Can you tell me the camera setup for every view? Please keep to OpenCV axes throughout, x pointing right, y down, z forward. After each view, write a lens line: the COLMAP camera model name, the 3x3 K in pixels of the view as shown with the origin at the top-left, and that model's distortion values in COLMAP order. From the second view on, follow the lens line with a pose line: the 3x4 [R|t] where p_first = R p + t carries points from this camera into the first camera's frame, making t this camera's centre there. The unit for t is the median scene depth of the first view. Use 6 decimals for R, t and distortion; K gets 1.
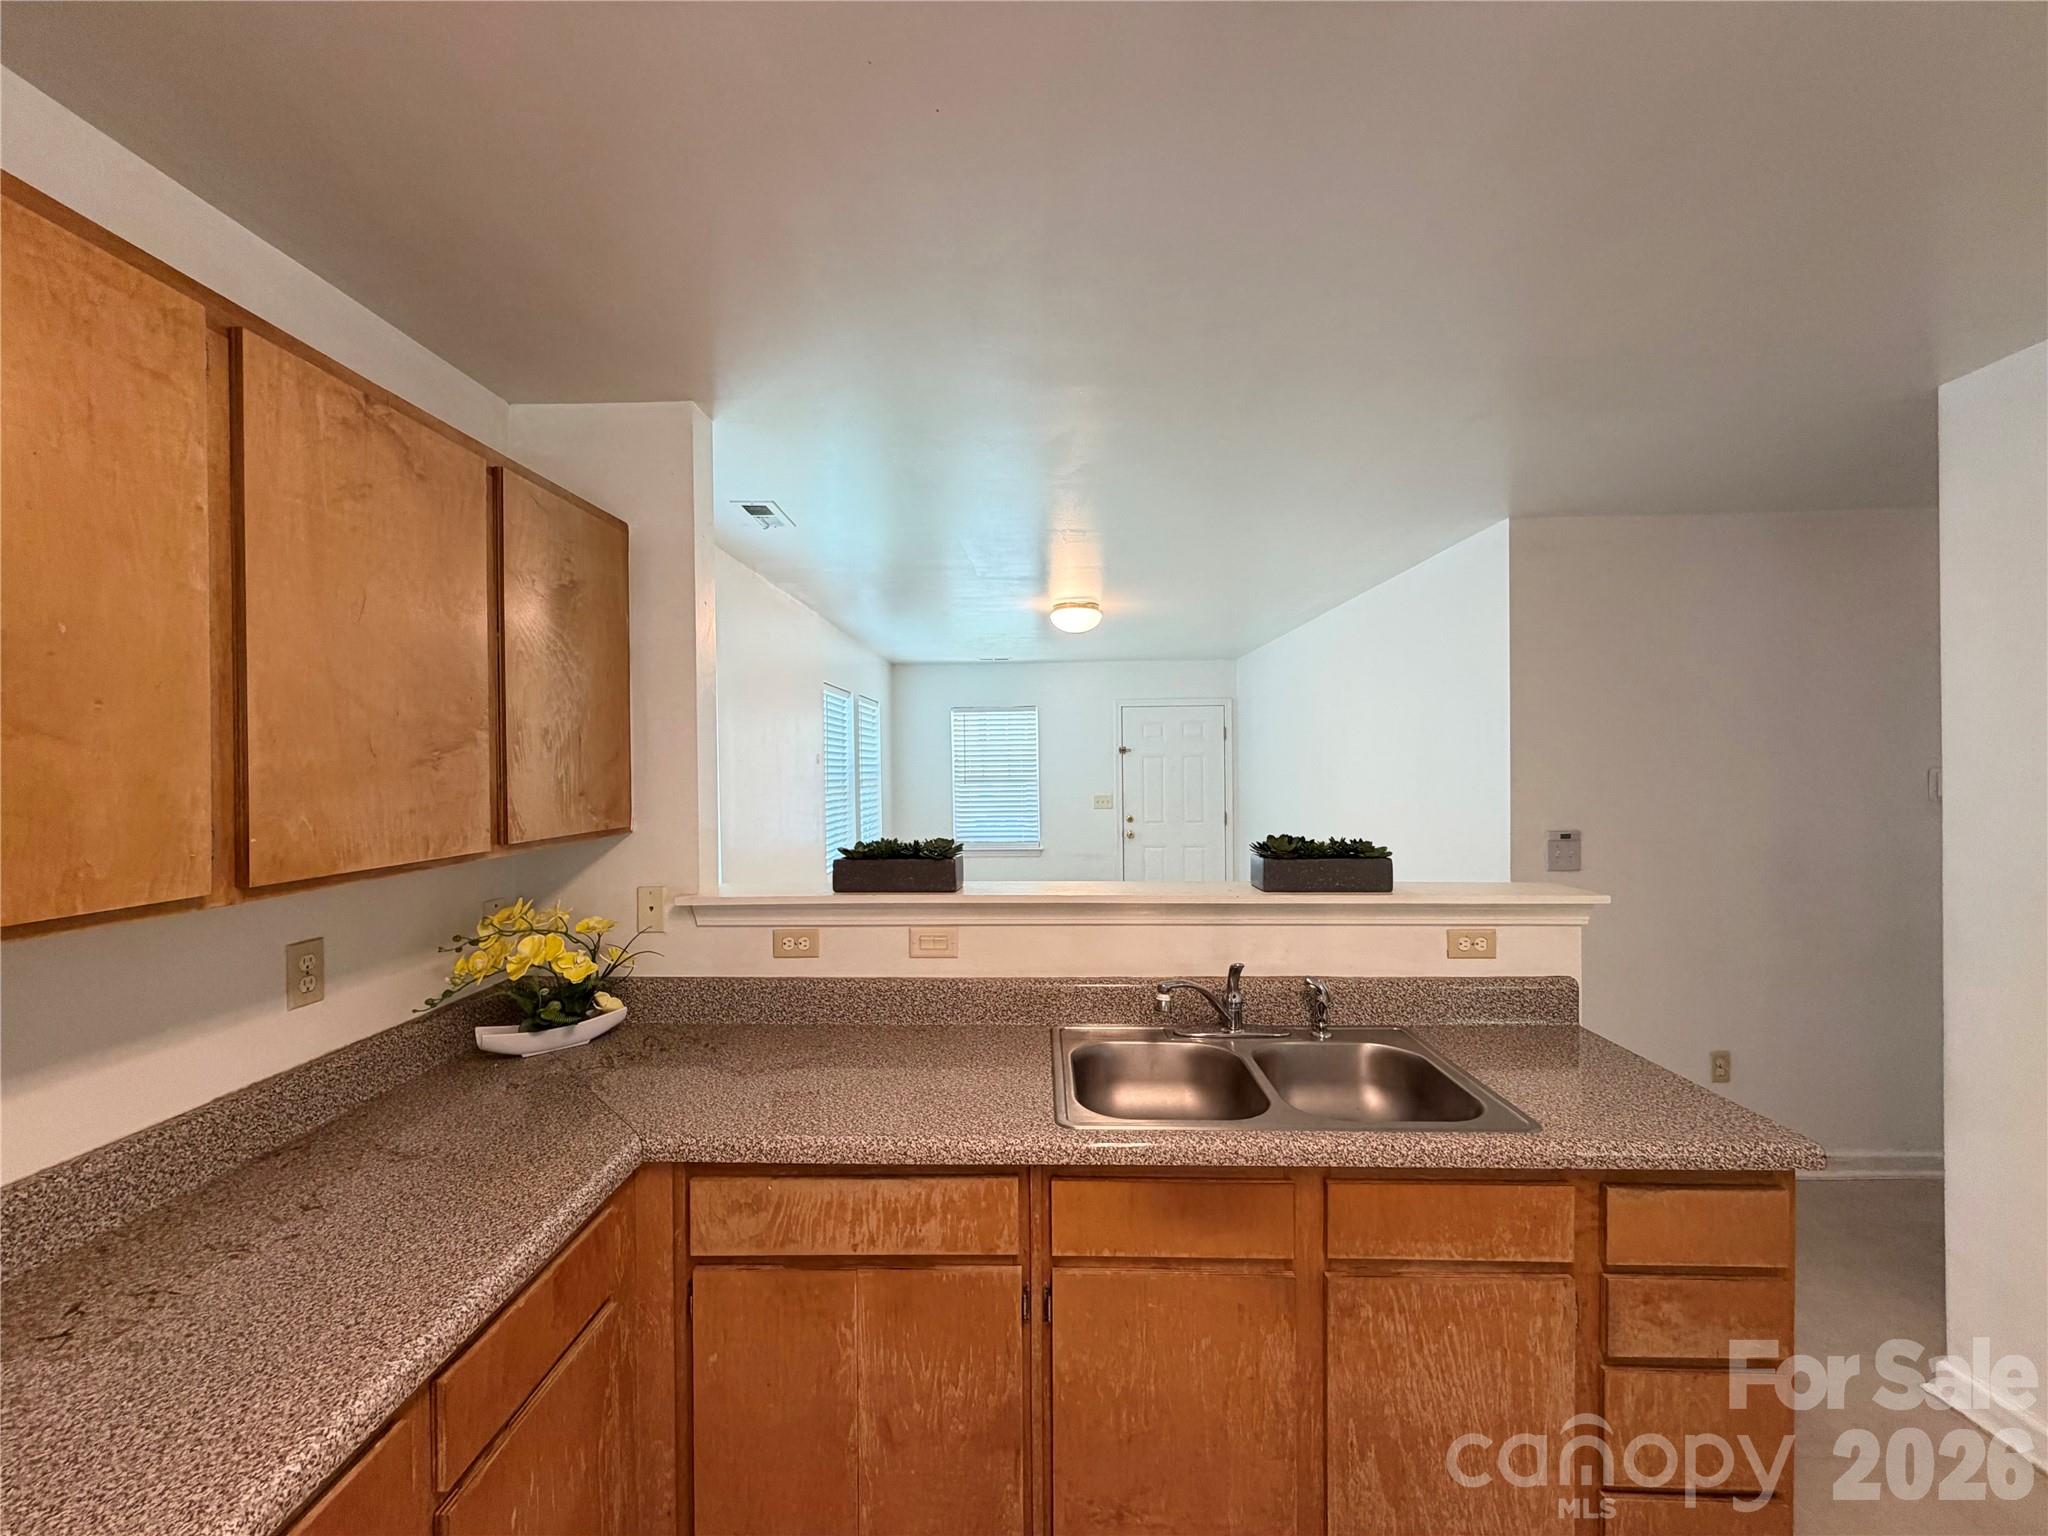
lens RADIAL K [[813.8, 0, 1018.1], [0, 813.8, 770.3], [0, 0, 1]] dist [-0.000517, 0.000444]
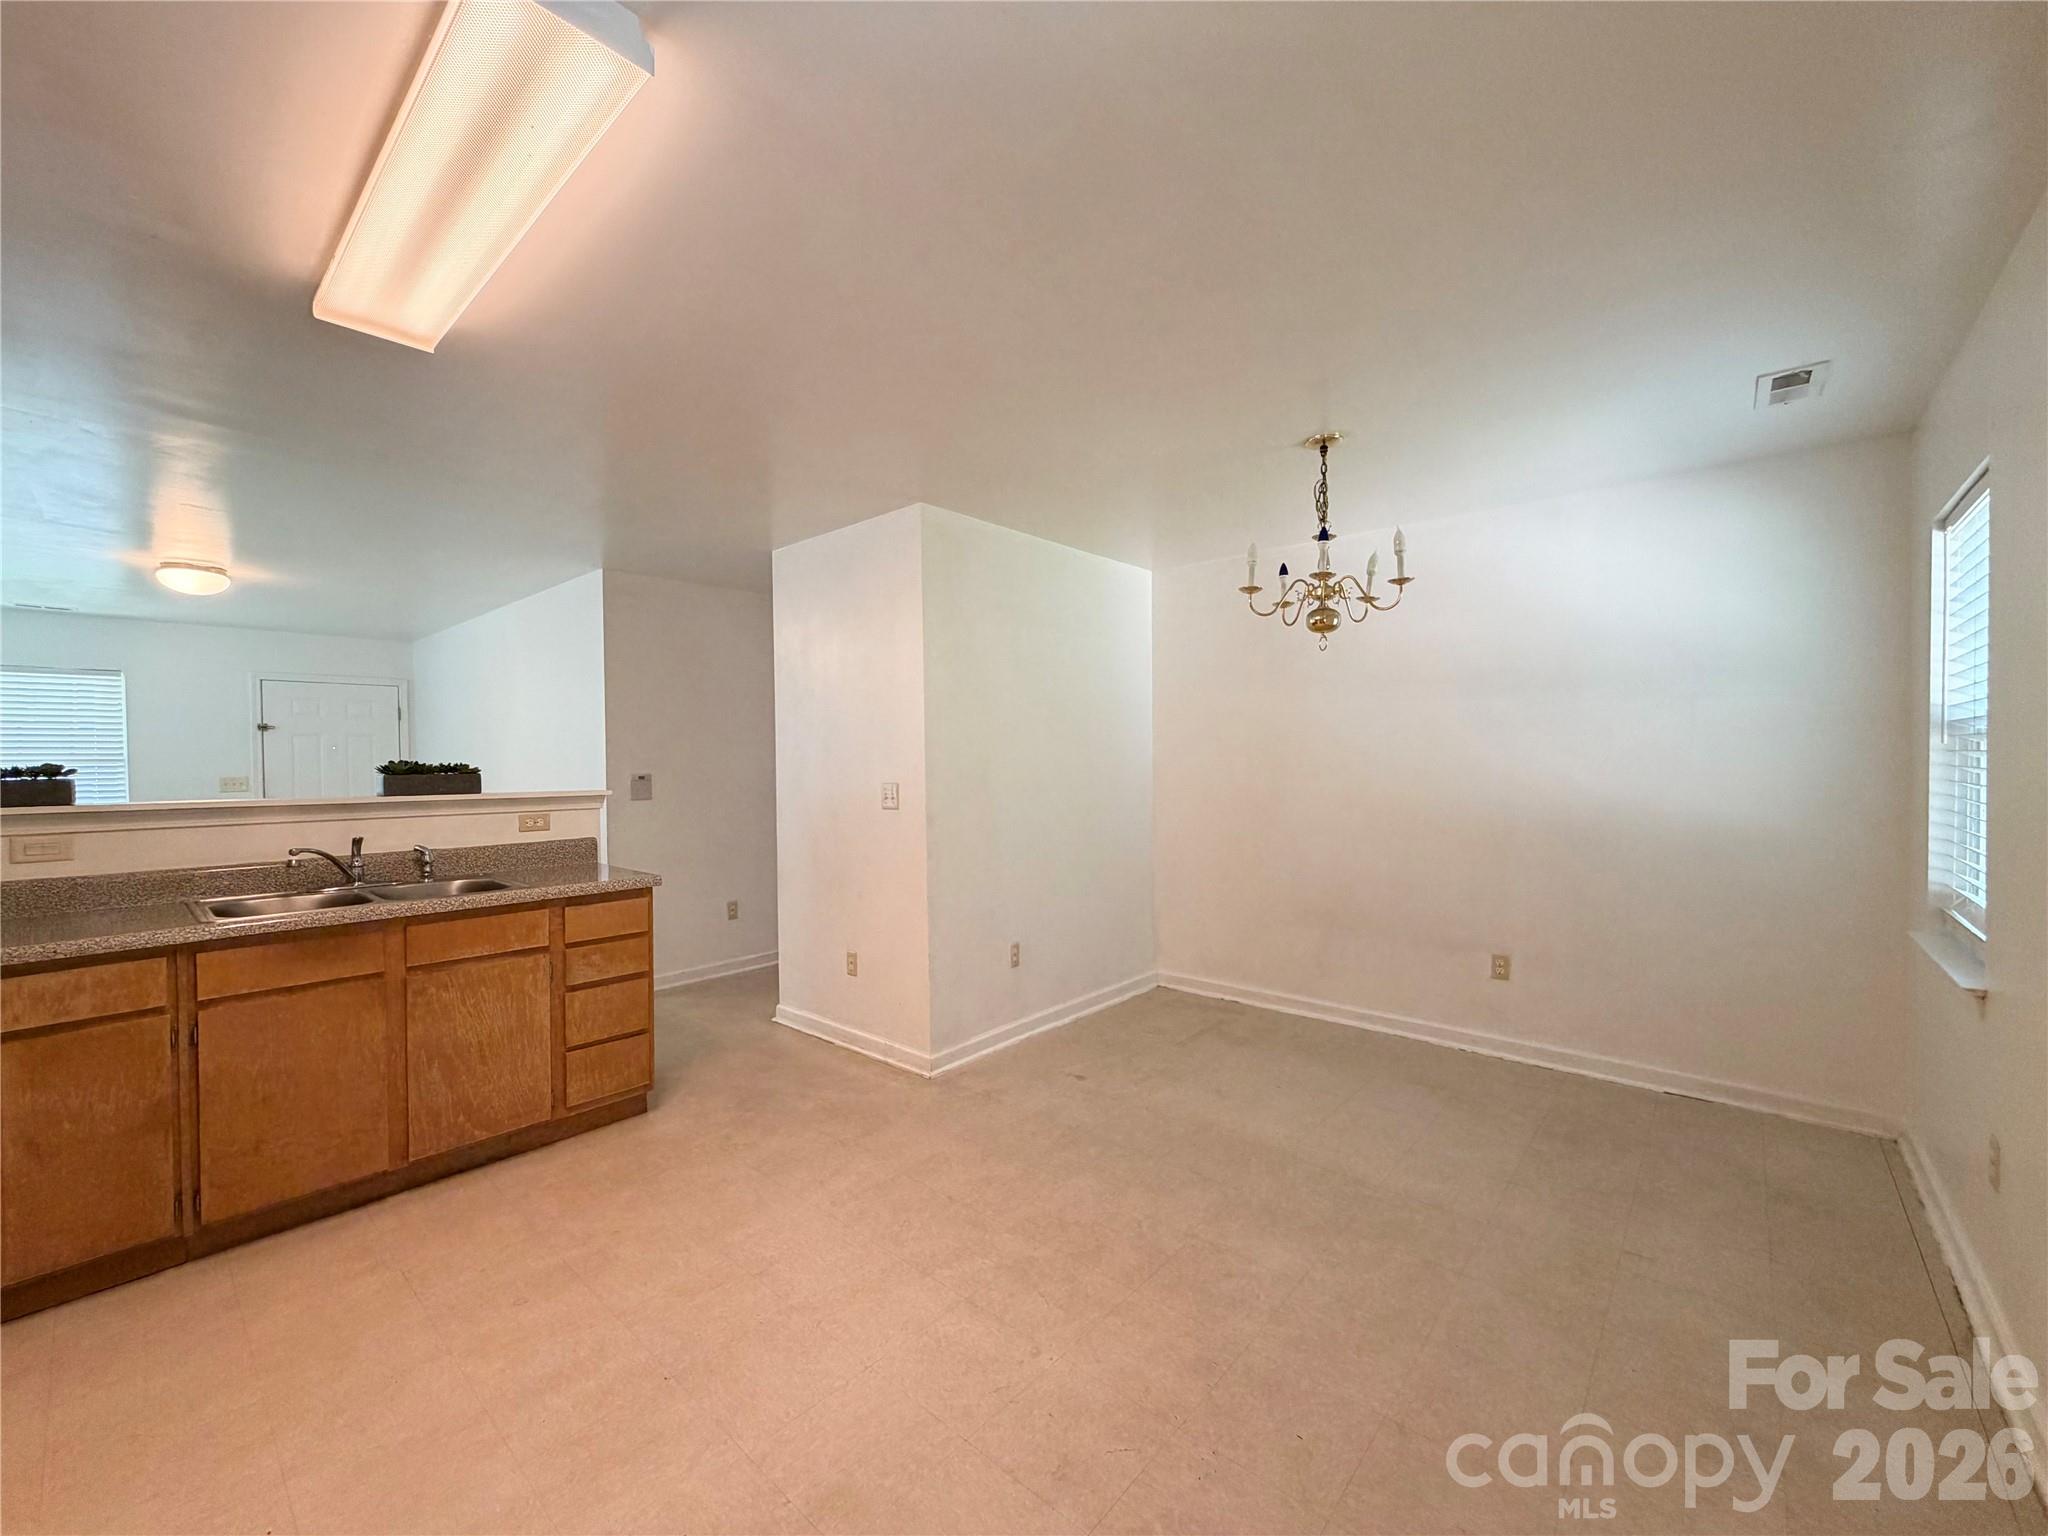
lens RADIAL K [[812.1, 0, 1014.8], [0, 812.1, 770.6], [0, 0, 1]] dist [0.001433, 0.000355]
pose [[0.644212, -0.007592, 0.764809, -0.100428], [0.008454, 0.999960, 0.002806, 0.107862], [-0.764800, 0.004658, 0.644251, -0.883831]]
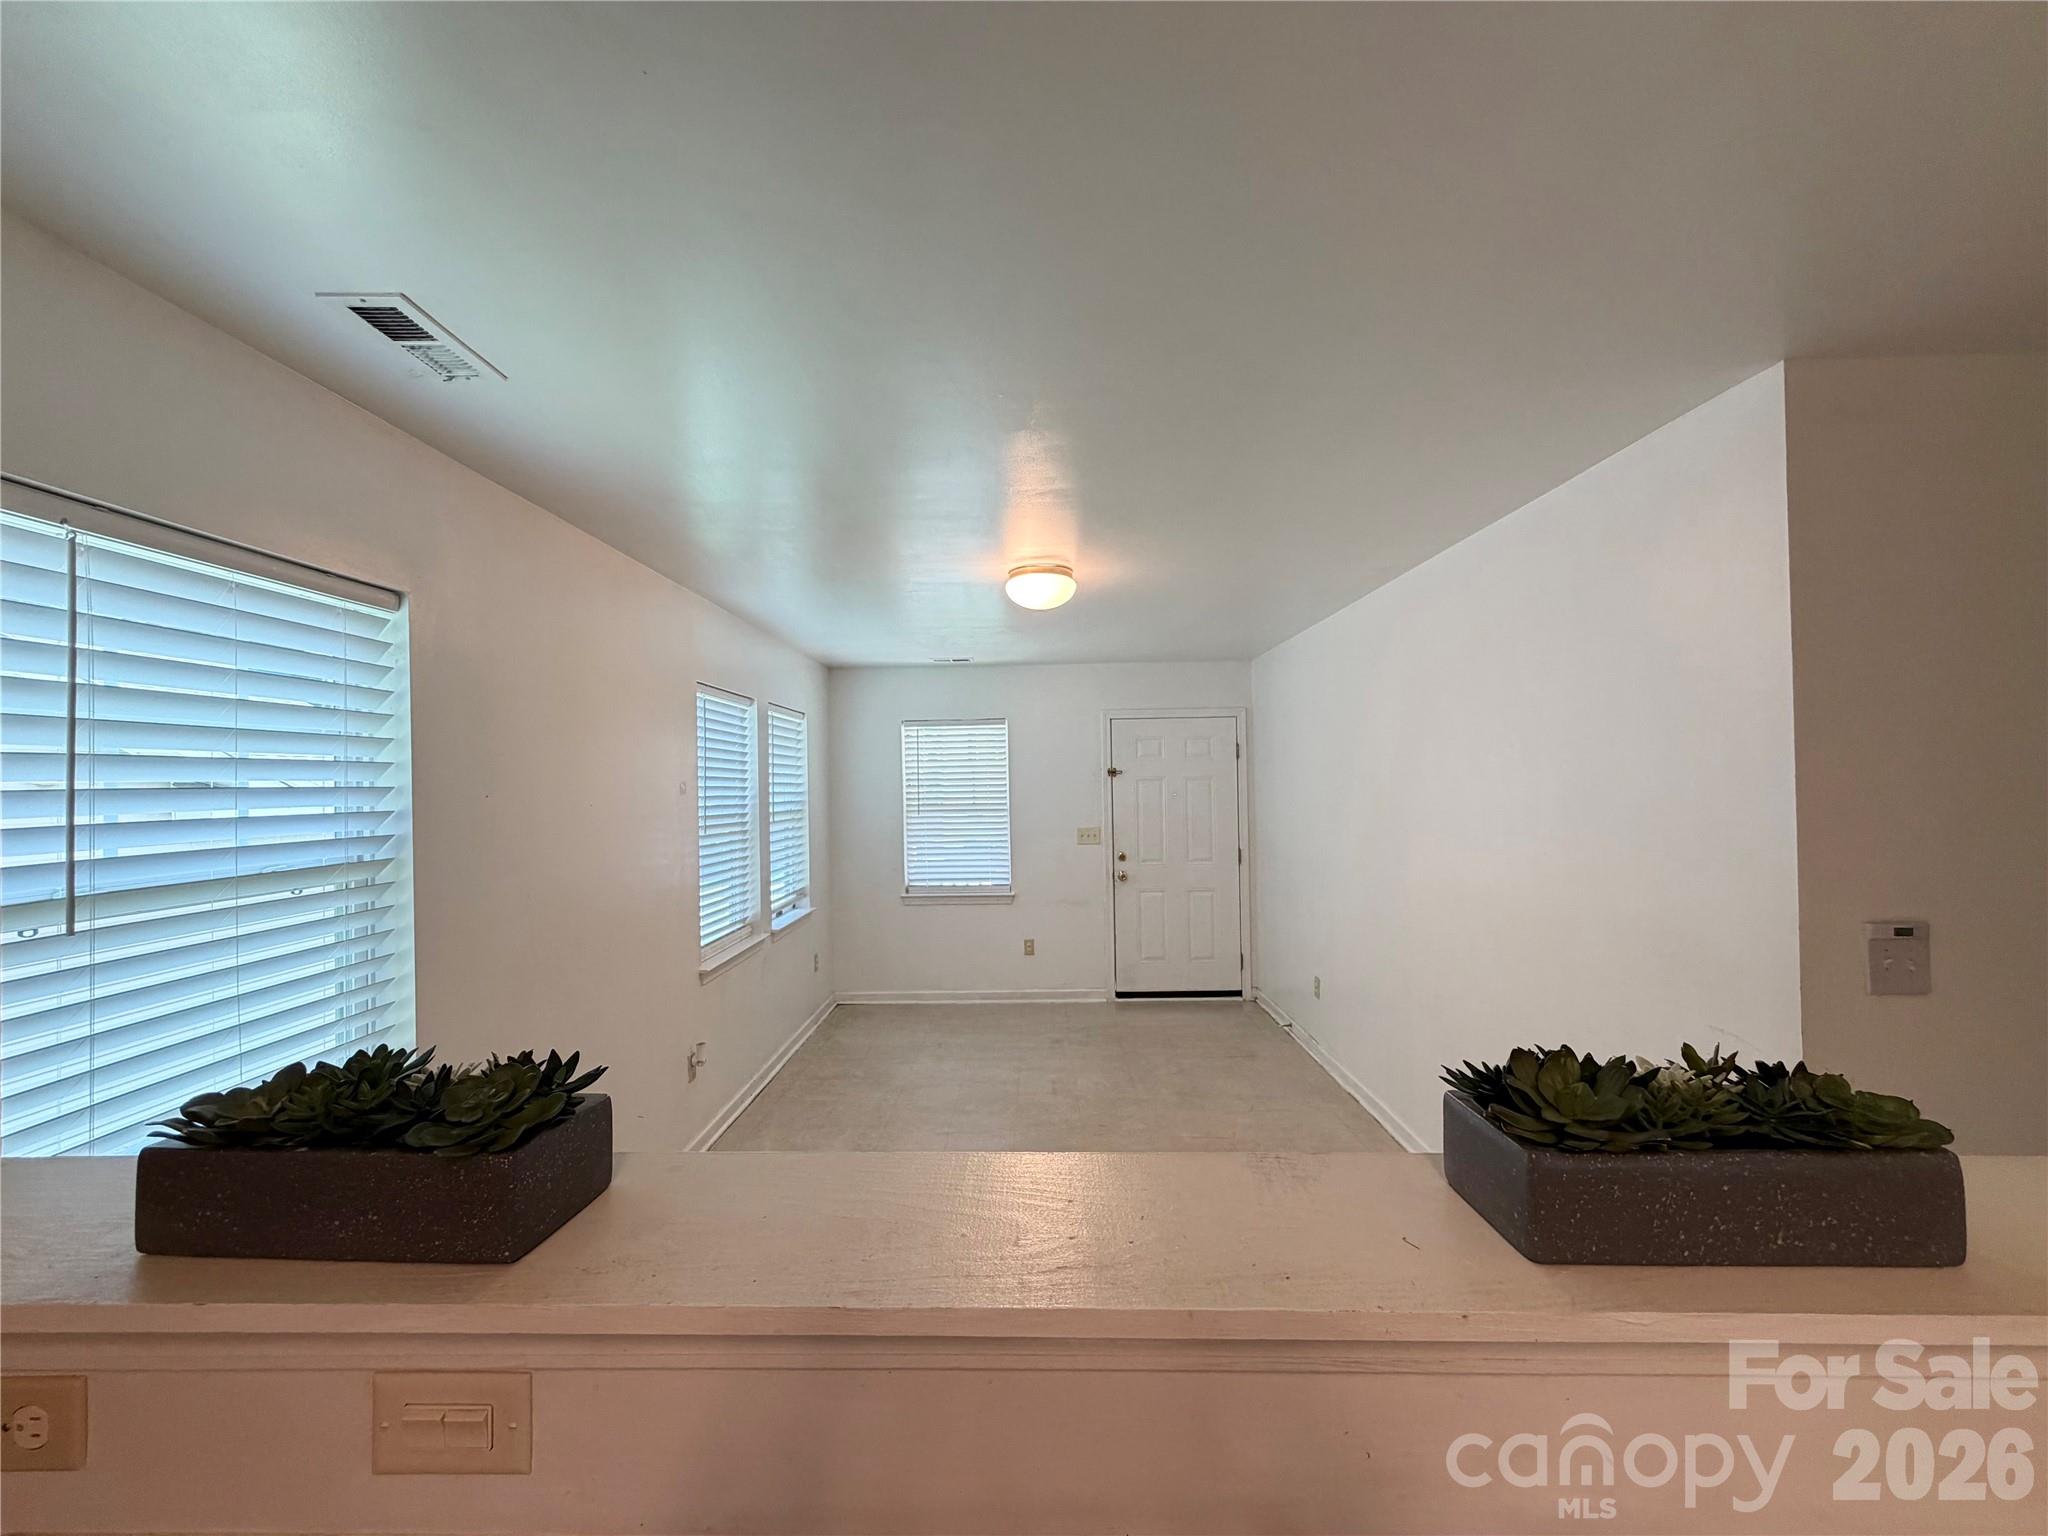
lens RADIAL K [[813.8, 0, 1018.1], [0, 813.8, 770.3], [0, 0, 1]] dist [-0.000517, 0.000444]
pose [[0.999975, -0.004676, 0.005269, 0.112676], [0.004803, 0.999693, -0.024291, -0.027139], [-0.005154, 0.024315, 0.999691, 0.704922]]
